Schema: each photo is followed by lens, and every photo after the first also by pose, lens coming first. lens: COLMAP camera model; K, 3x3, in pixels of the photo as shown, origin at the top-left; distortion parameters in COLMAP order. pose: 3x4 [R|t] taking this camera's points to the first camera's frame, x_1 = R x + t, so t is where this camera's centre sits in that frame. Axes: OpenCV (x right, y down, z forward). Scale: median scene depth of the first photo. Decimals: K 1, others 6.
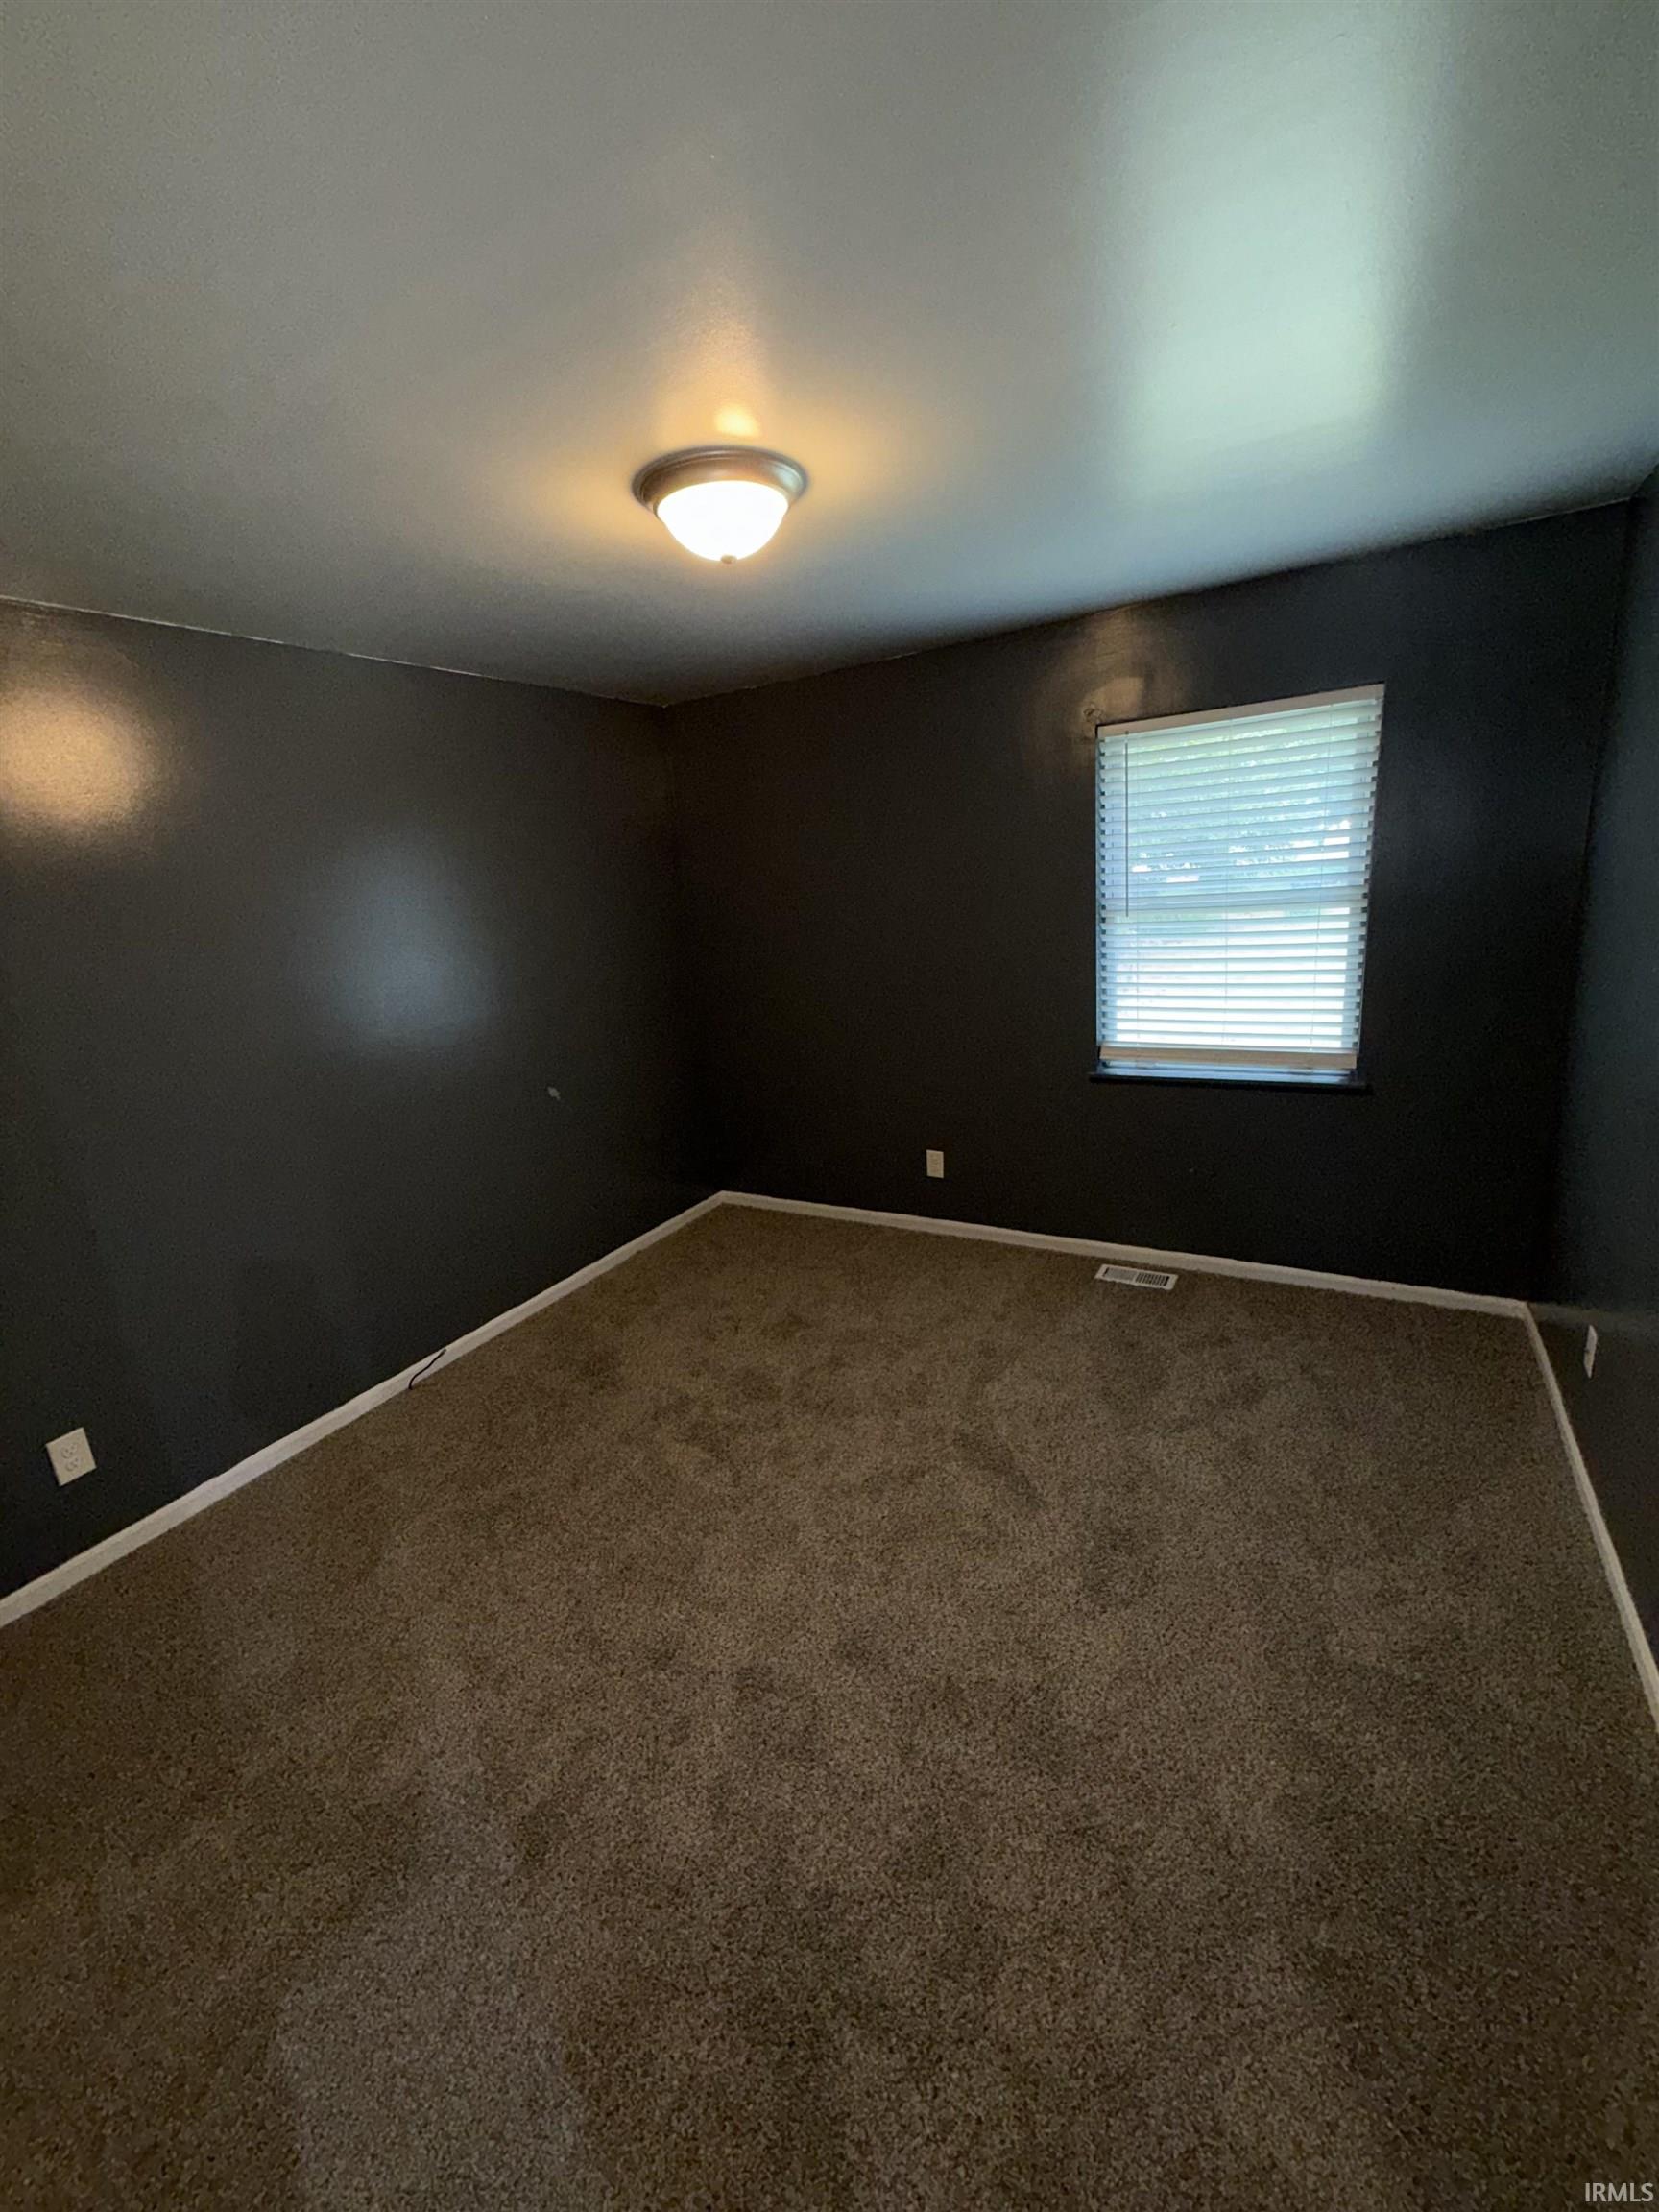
lens RADIAL K [[879.1, 0, 836.2], [0, 879.1, 1101.0], [0, 0, 1]] dist [0.001358, -0.000161]
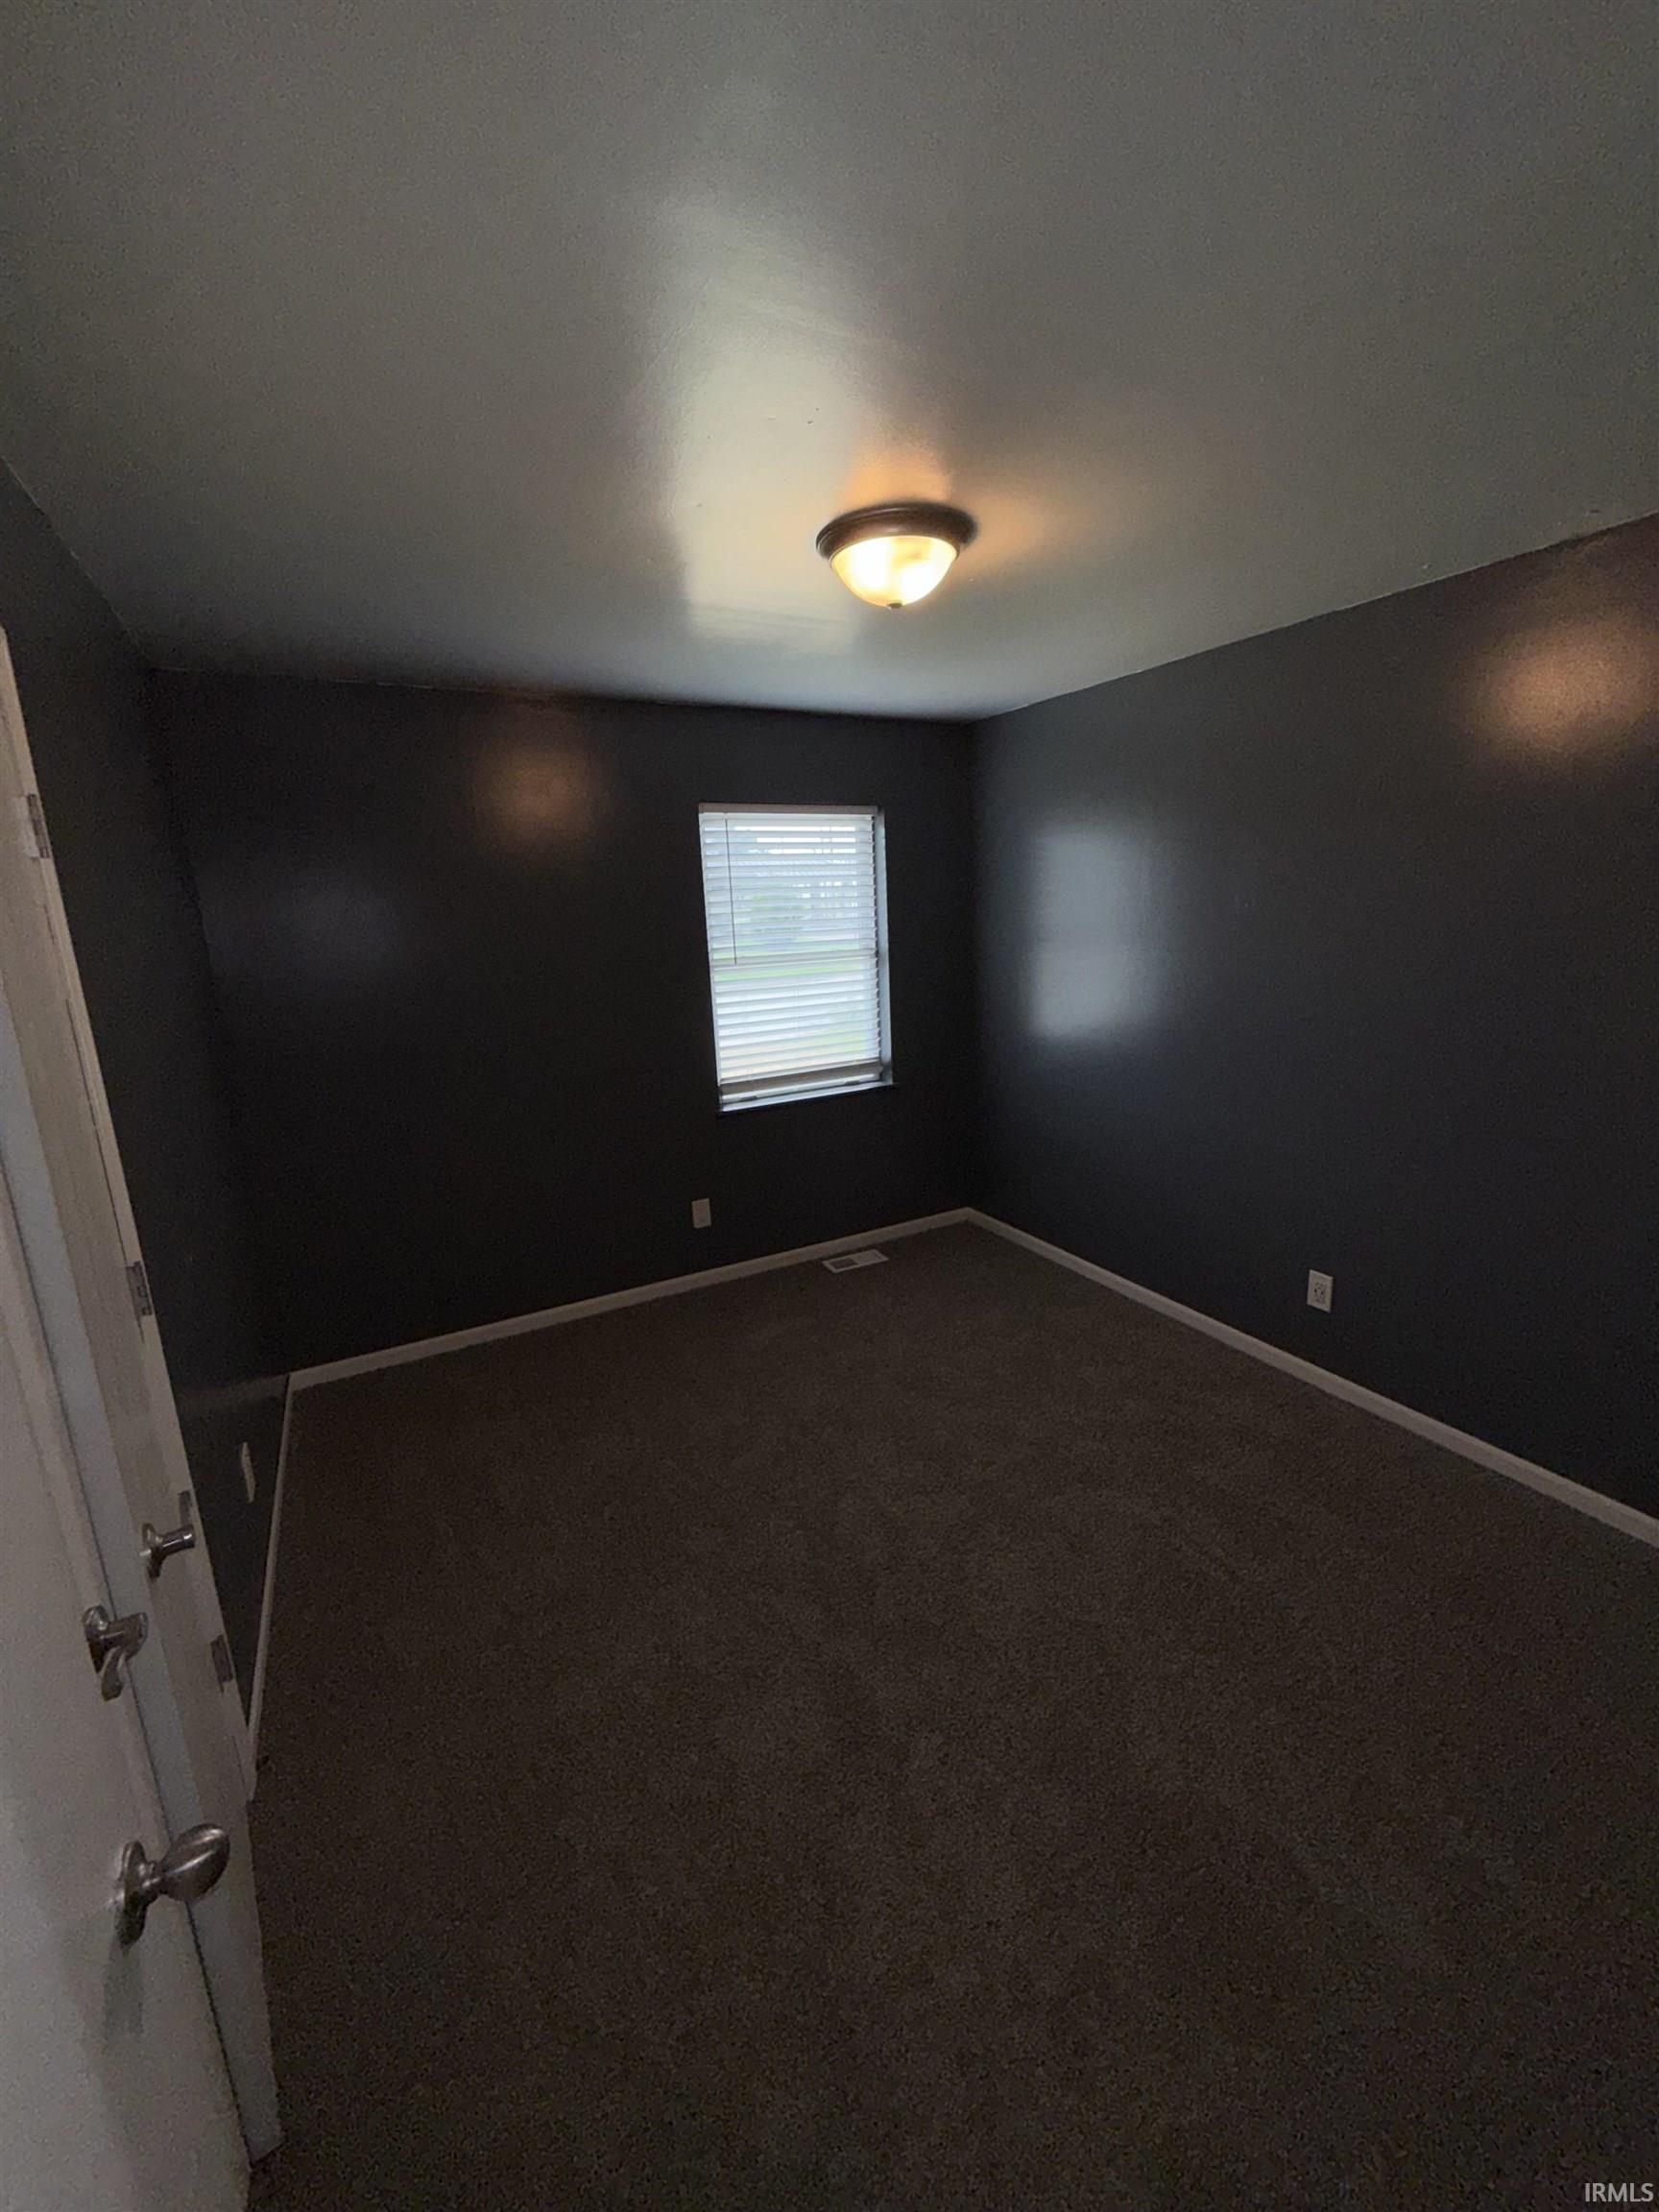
lens RADIAL K [[879.1, 0, 836.2], [0, 879.1, 1101.0], [0, 0, 1]] dist [0.001358, -0.000161]
pose [[0.489672, -0.122409, 0.863272, -0.653707], [0.203619, 0.978773, 0.023288, -0.044801], [-0.847798, 0.164375, 0.504202, 0.363895]]
